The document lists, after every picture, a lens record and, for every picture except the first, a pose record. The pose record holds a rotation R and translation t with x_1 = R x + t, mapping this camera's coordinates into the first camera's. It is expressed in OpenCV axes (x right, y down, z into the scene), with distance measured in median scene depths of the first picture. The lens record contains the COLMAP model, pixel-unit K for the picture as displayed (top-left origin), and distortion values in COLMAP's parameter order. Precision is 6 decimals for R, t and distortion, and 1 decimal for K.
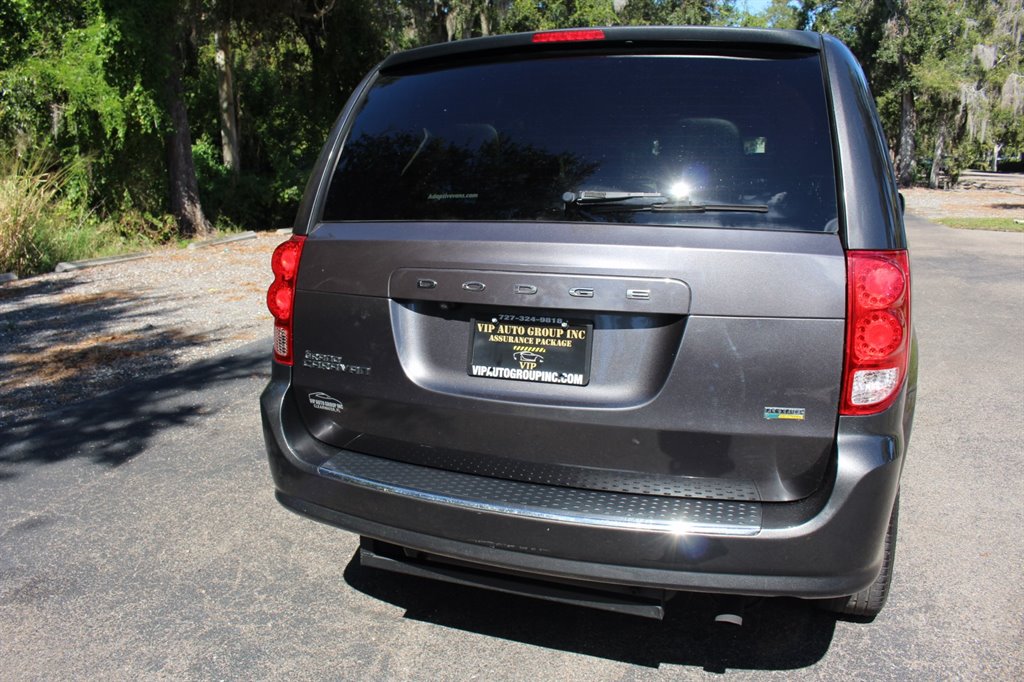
lens RADIAL K [[857.5, 0, 487.8], [0, 857.5, 337.4], [0, 0, 1]] dist [-0.156056, 0.141132]
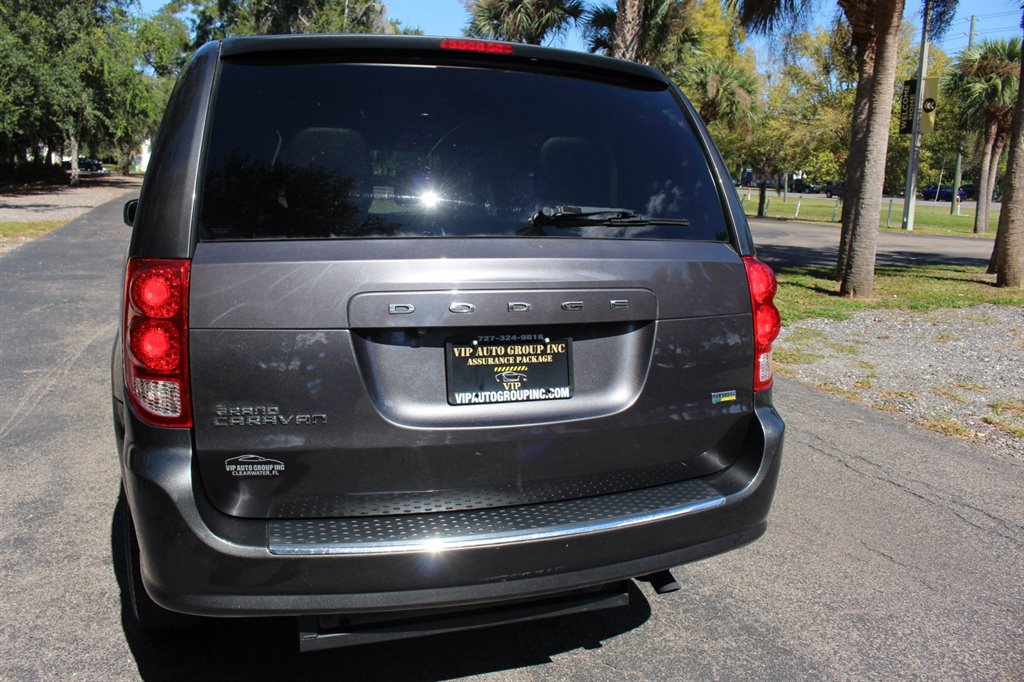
lens RADIAL K [[857.5, 0, 487.8], [0, 857.5, 337.4], [0, 0, 1]] dist [-0.156056, 0.141132]
pose [[0.760428, -0.089438, 0.643234, -0.587984], [0.097577, 0.994962, 0.022988, -0.046193], [-0.642050, 0.045283, 0.765325, 0.274229]]
